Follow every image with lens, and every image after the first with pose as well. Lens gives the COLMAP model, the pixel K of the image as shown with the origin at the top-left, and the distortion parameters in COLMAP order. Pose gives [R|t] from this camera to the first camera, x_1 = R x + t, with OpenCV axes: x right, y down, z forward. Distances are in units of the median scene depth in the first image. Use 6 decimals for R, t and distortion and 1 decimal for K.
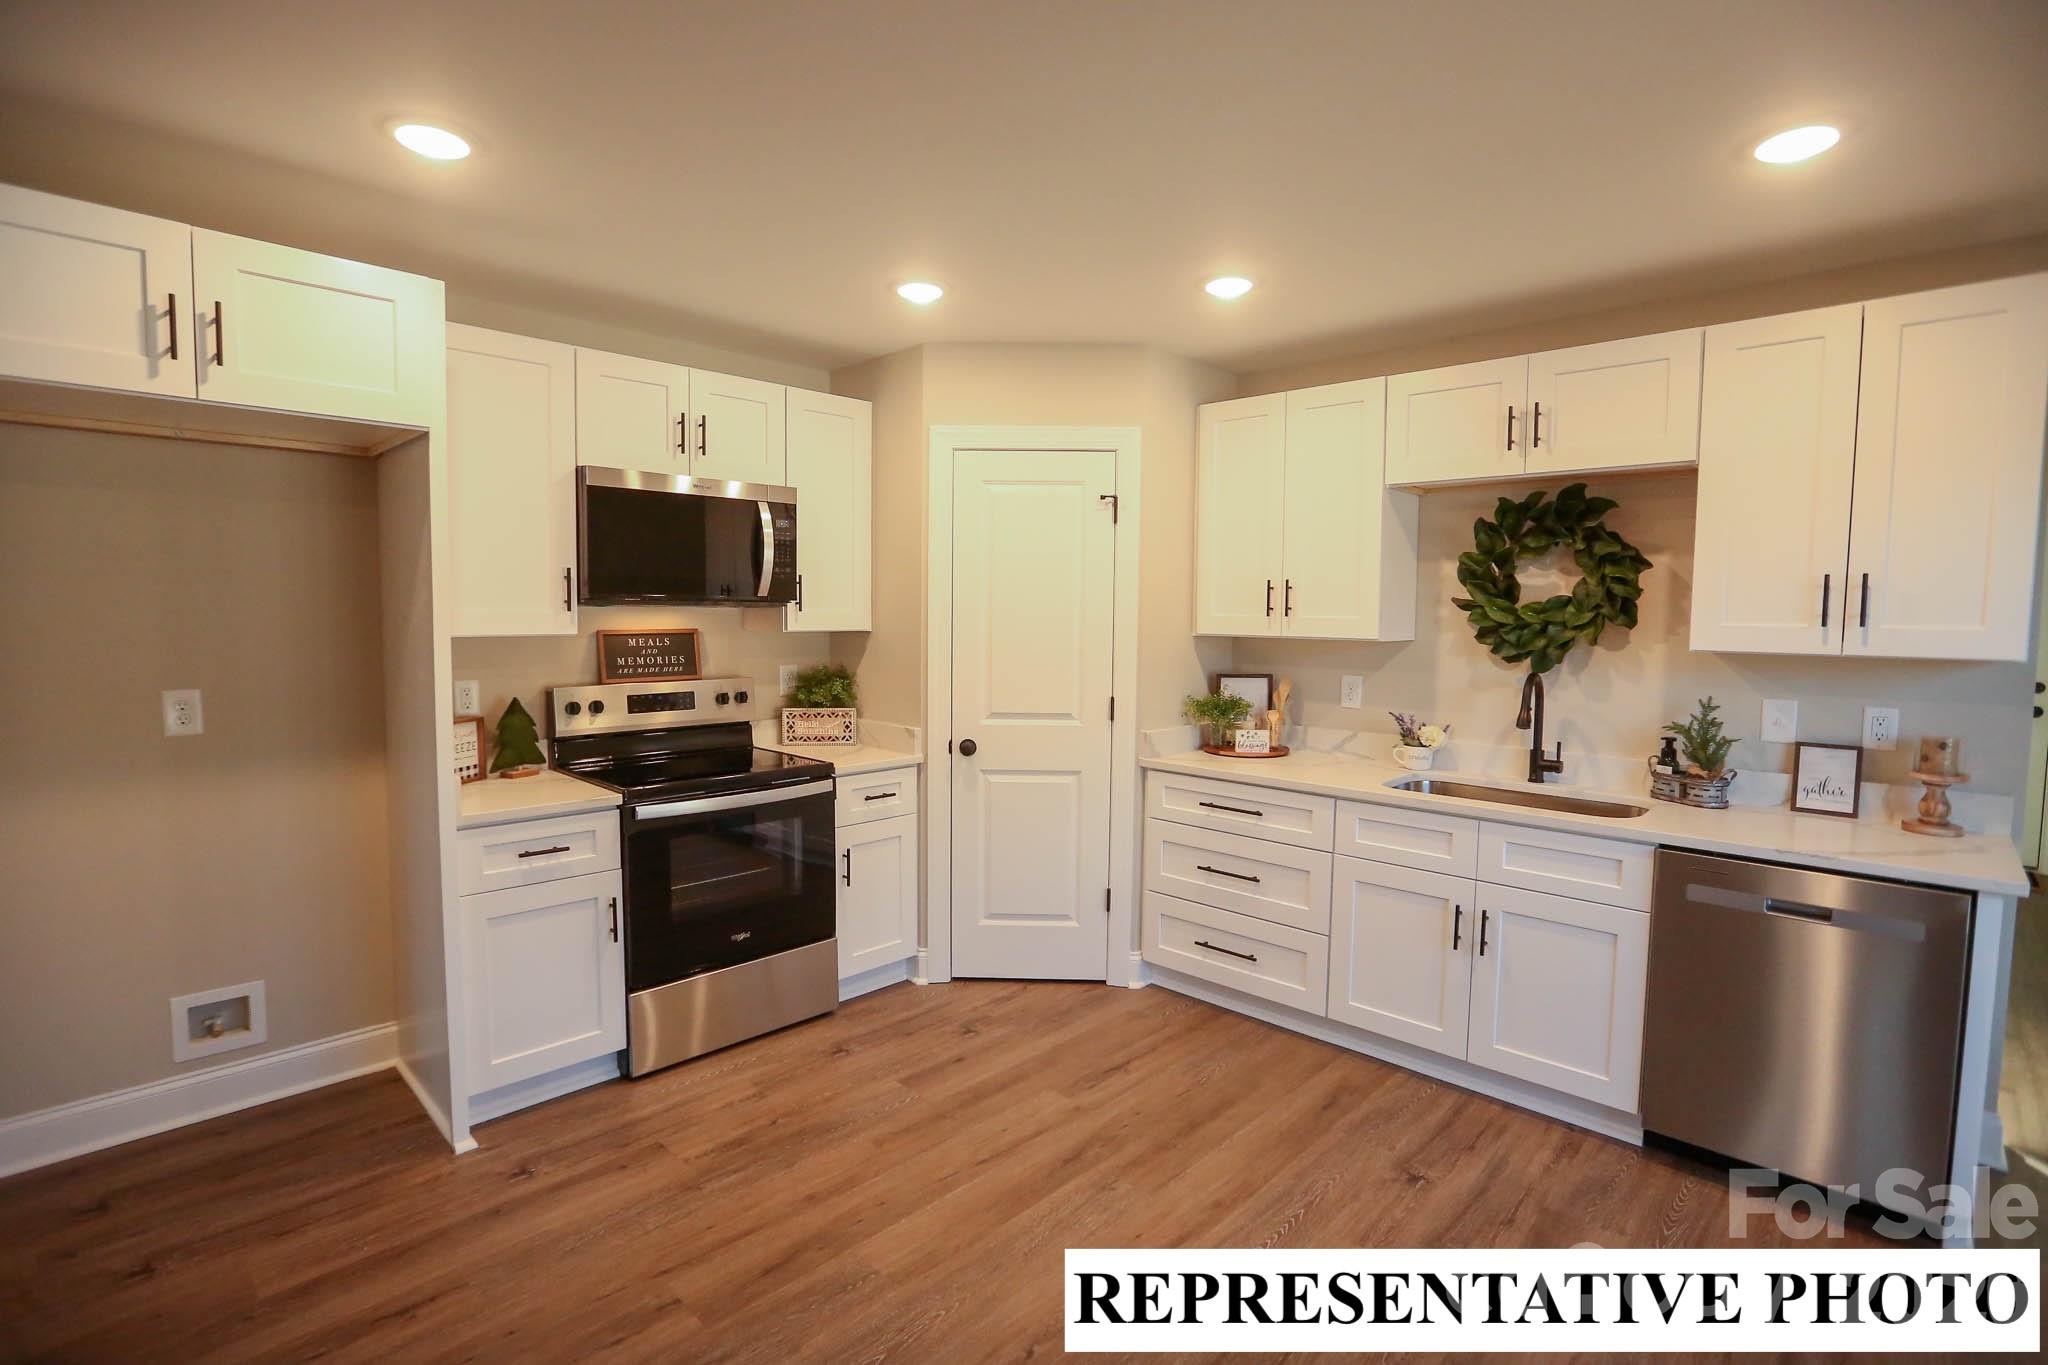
lens RADIAL K [[933.9, 0, 1025.7], [0, 933.9, 673.3], [0, 0, 1]] dist [-0.045063, 0.017135]
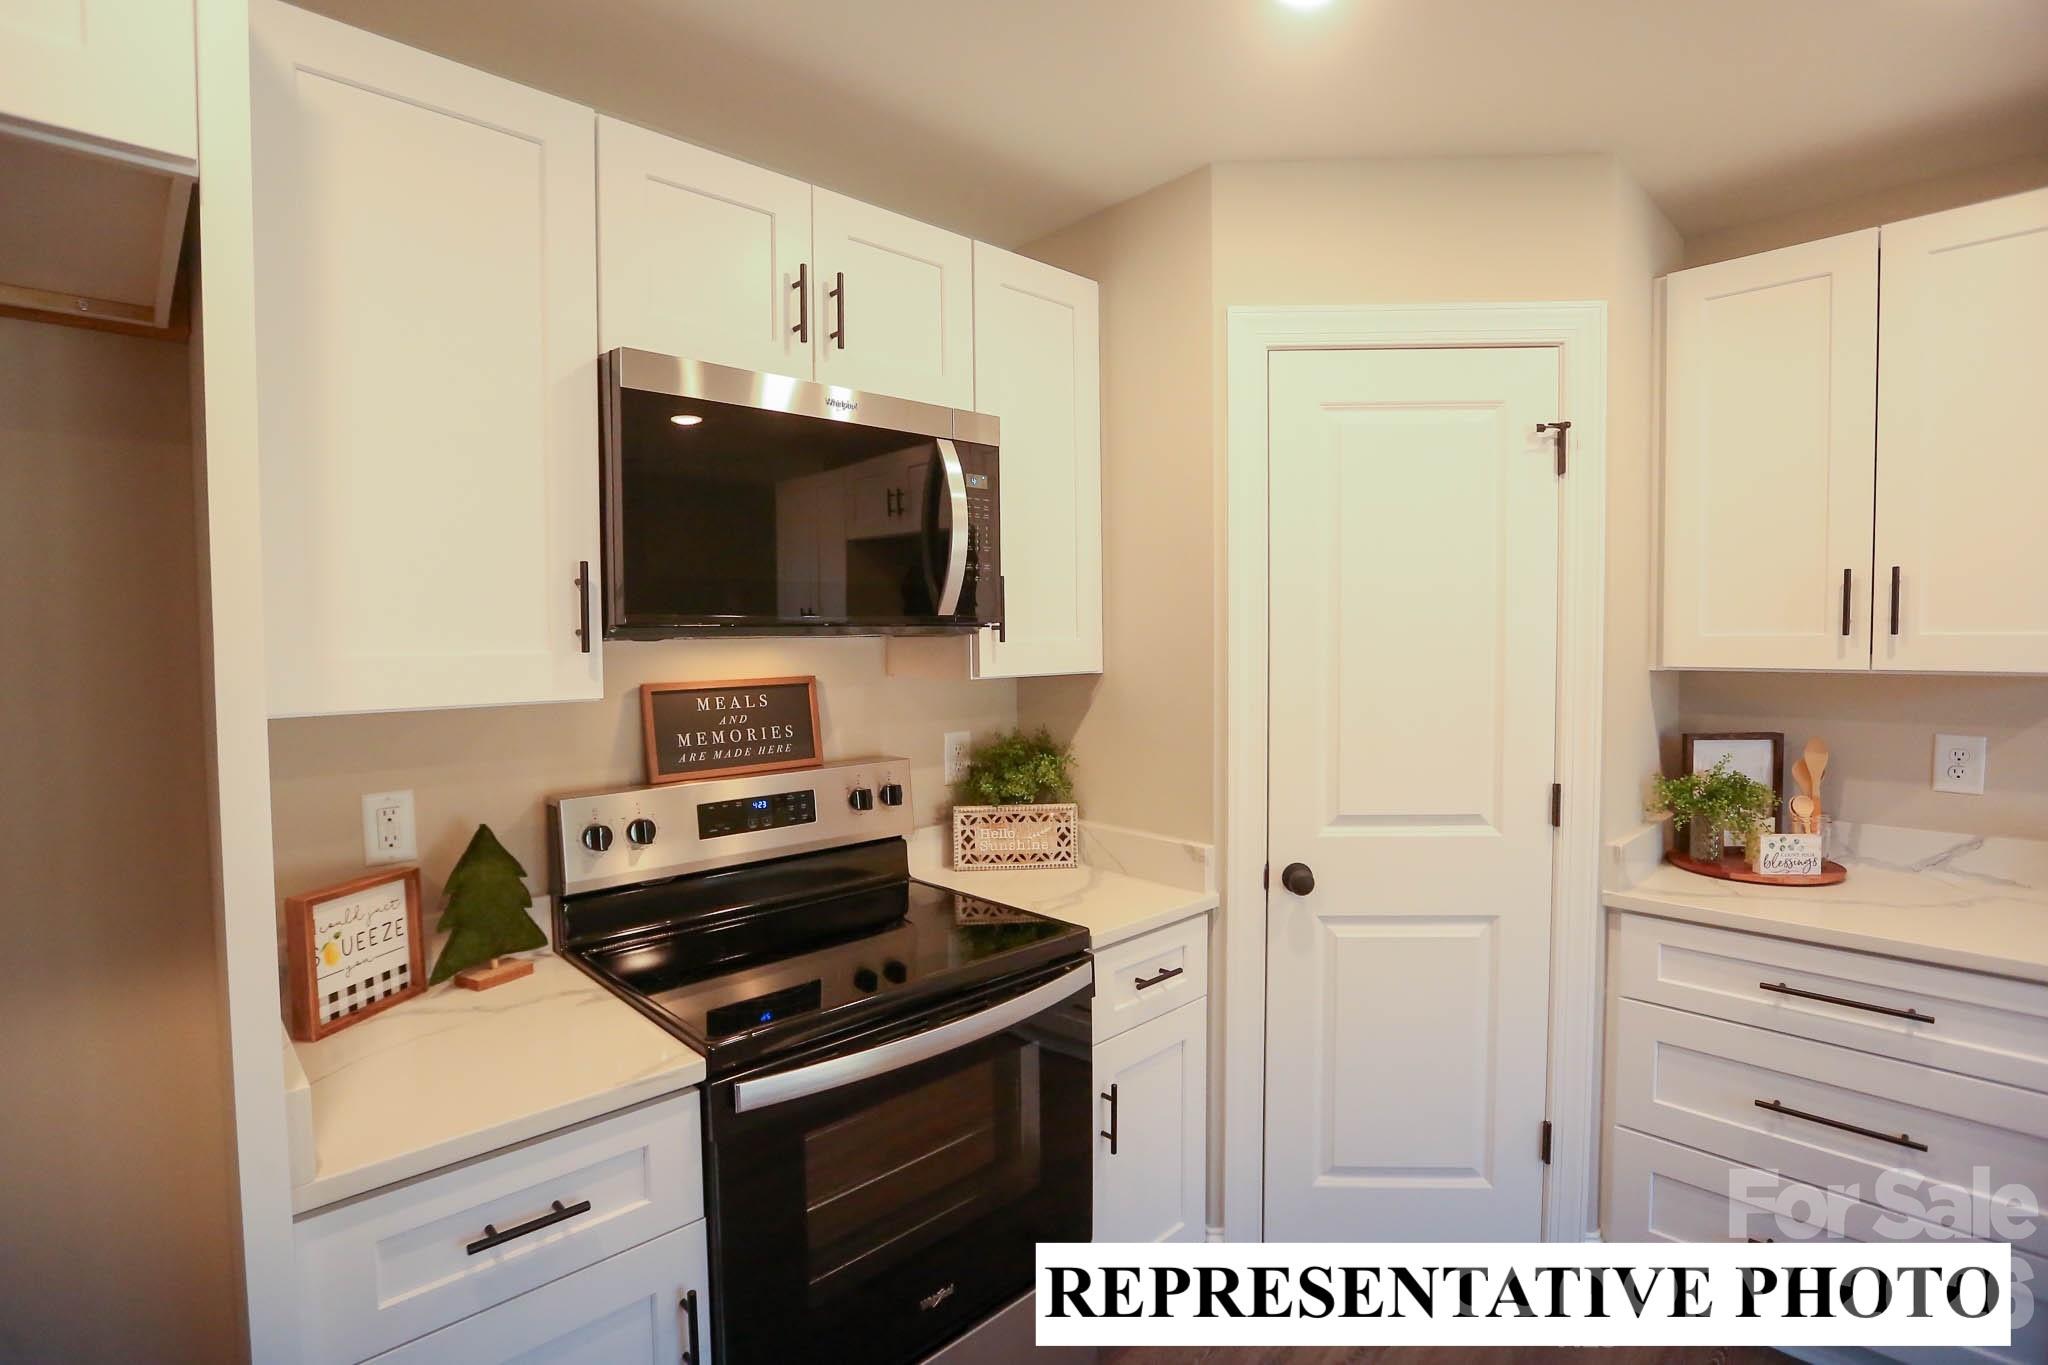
lens RADIAL K [[933.9, 0, 1025.7], [0, 933.9, 673.3], [0, 0, 1]] dist [-0.045063, 0.017135]
pose [[0.999364, -0.018893, -0.030247, -0.216061], [0.018166, 0.999544, -0.024115, -0.035027], [0.030689, 0.023550, 0.999252, 0.453480]]
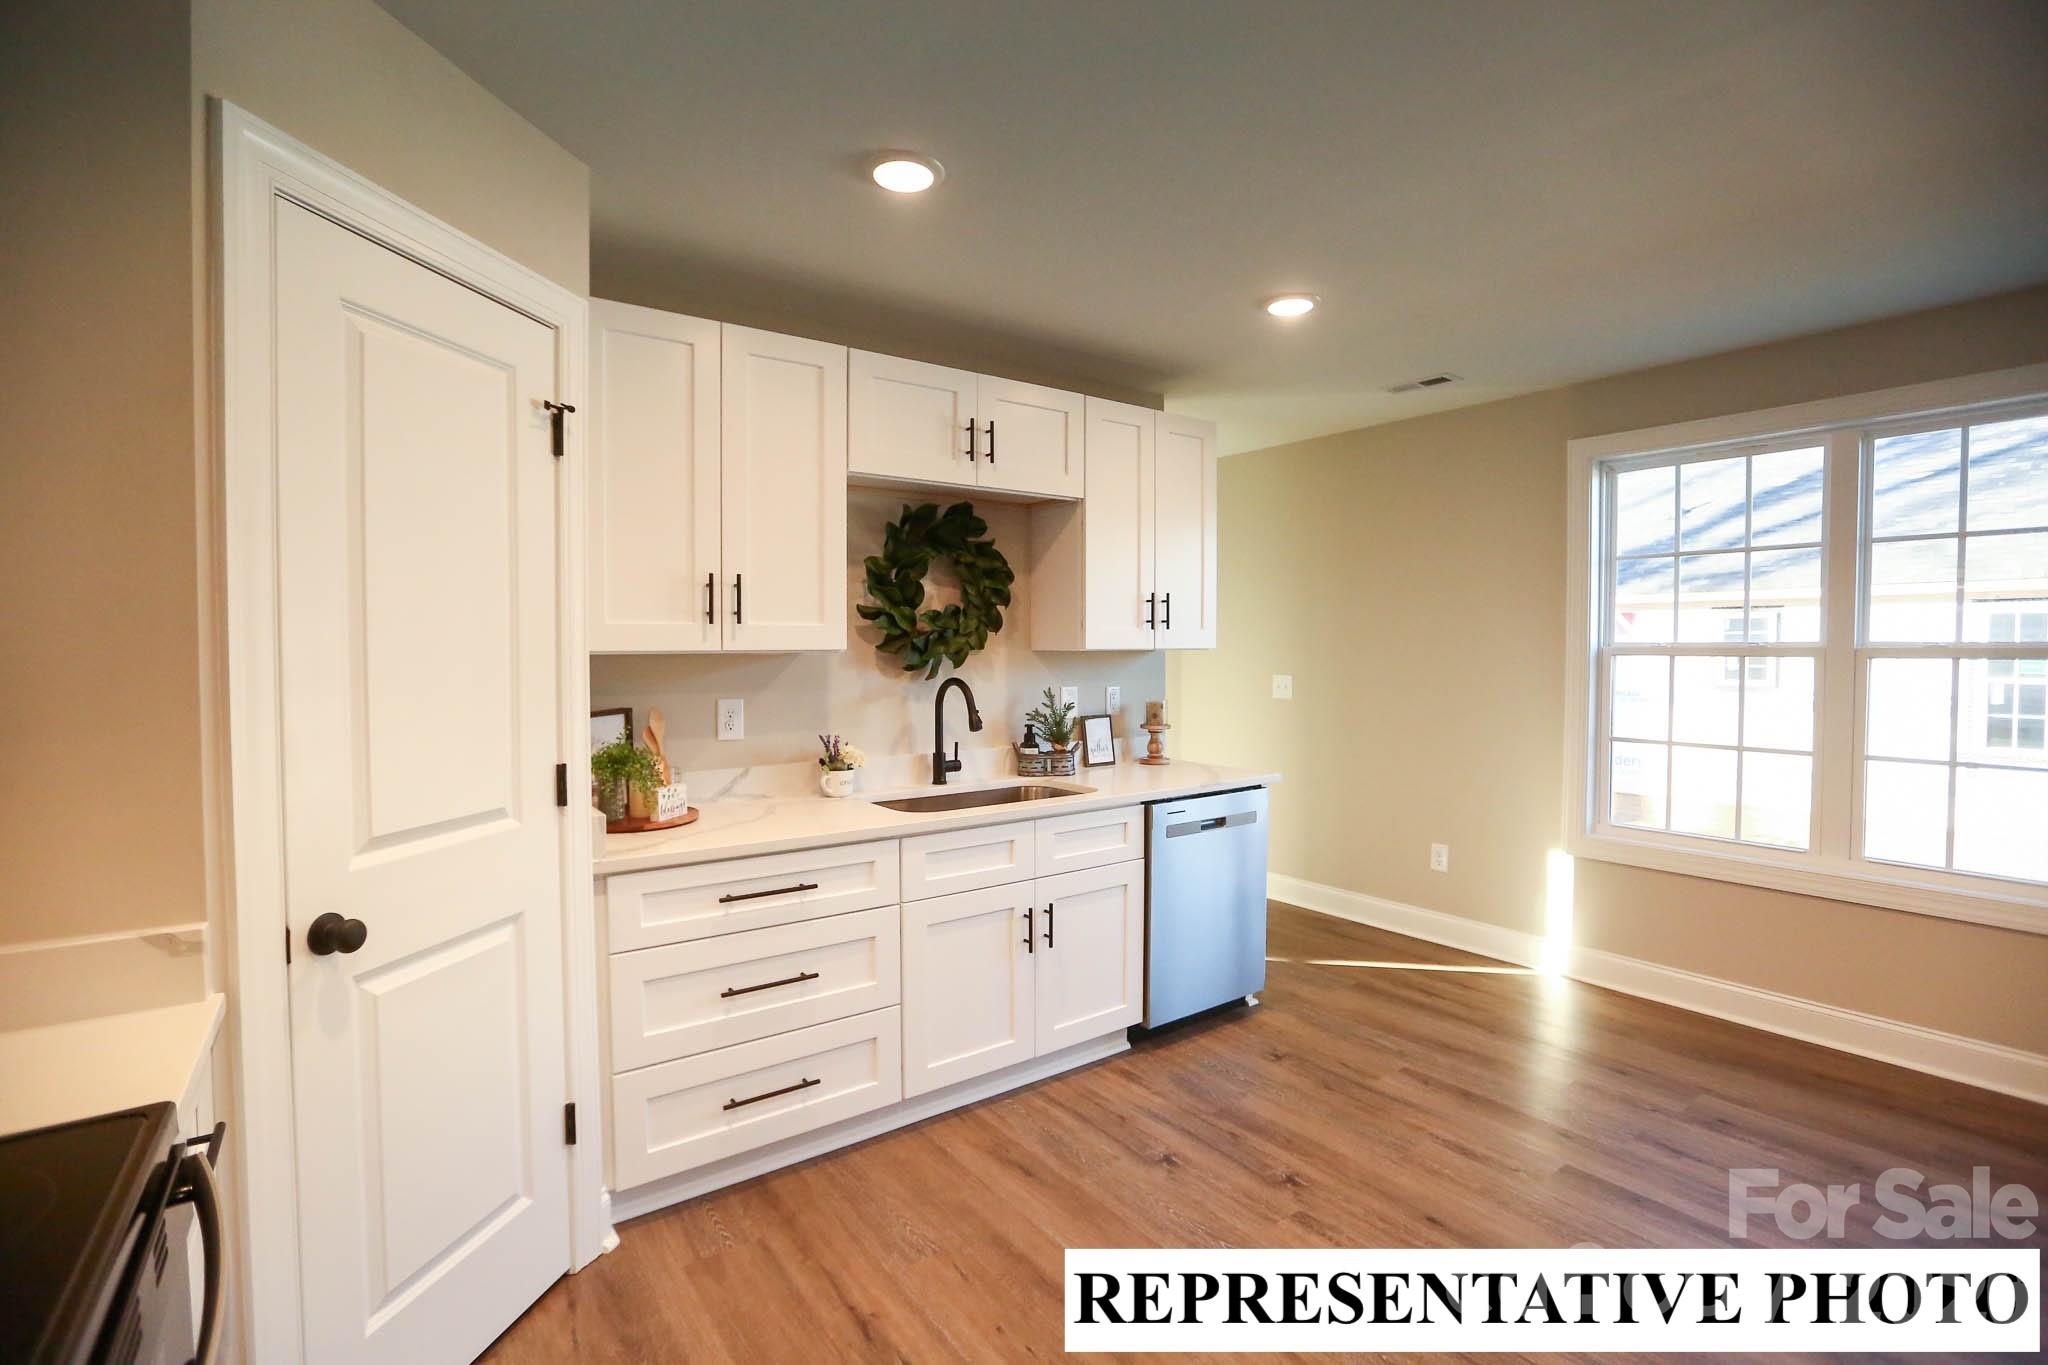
lens RADIAL K [[933.9, 0, 1025.7], [0, 933.9, 673.3], [0, 0, 1]] dist [-0.045063, 0.017135]
pose [[0.172779, -0.040300, 0.984136, -0.419374], [0.068273, 0.997249, 0.028851, -0.027316], [-0.982592, 0.062205, 0.175055, 0.648729]]
